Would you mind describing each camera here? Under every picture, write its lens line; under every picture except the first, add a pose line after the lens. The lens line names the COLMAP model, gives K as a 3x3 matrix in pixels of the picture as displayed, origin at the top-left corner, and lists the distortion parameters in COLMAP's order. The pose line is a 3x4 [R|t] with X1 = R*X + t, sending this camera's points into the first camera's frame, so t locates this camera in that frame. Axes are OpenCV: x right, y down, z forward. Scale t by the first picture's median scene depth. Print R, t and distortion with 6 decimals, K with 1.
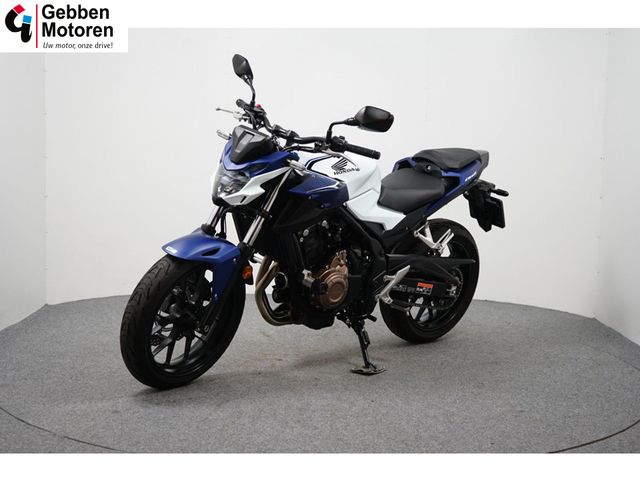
lens RADIAL K [[962.0, 0, 318.4], [0, 962.0, 240.3], [0, 0, 1]] dist [-0.004367, 0.000000]
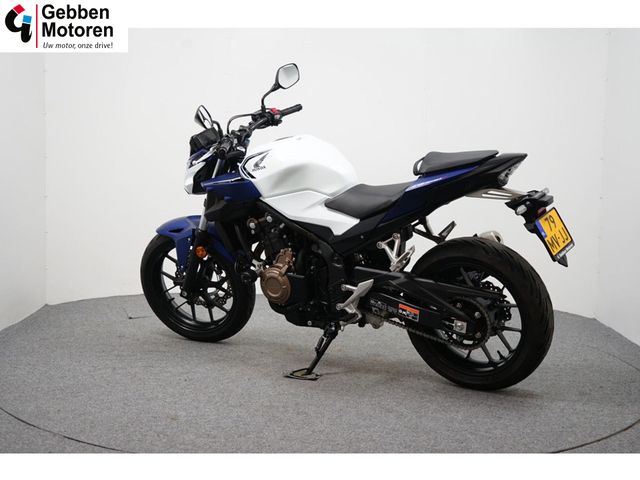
lens RADIAL K [[962.0, 0, 318.5], [0, 962.0, 243.7], [0, 0, 1]] dist [-0.004367, 0.000000]
pose [[0.260093, 0.089895, -0.961390, 0.975748], [-0.113134, 0.991636, 0.062116, -0.058868], [0.958933, 0.092609, 0.268088, 0.742006]]
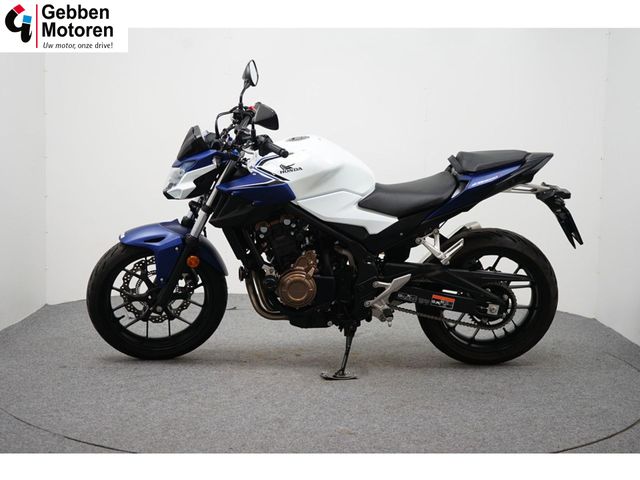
lens RADIAL K [[962.0, 0, 320.0], [0, 962.0, 234.5], [0, 0, 1]] dist [-0.004367, 0.000000]
pose [[0.772602, 0.070902, -0.630919, 0.638131], [-0.072129, 0.997113, 0.023727, -0.029094], [0.630780, 0.027176, 0.775485, 0.233350]]
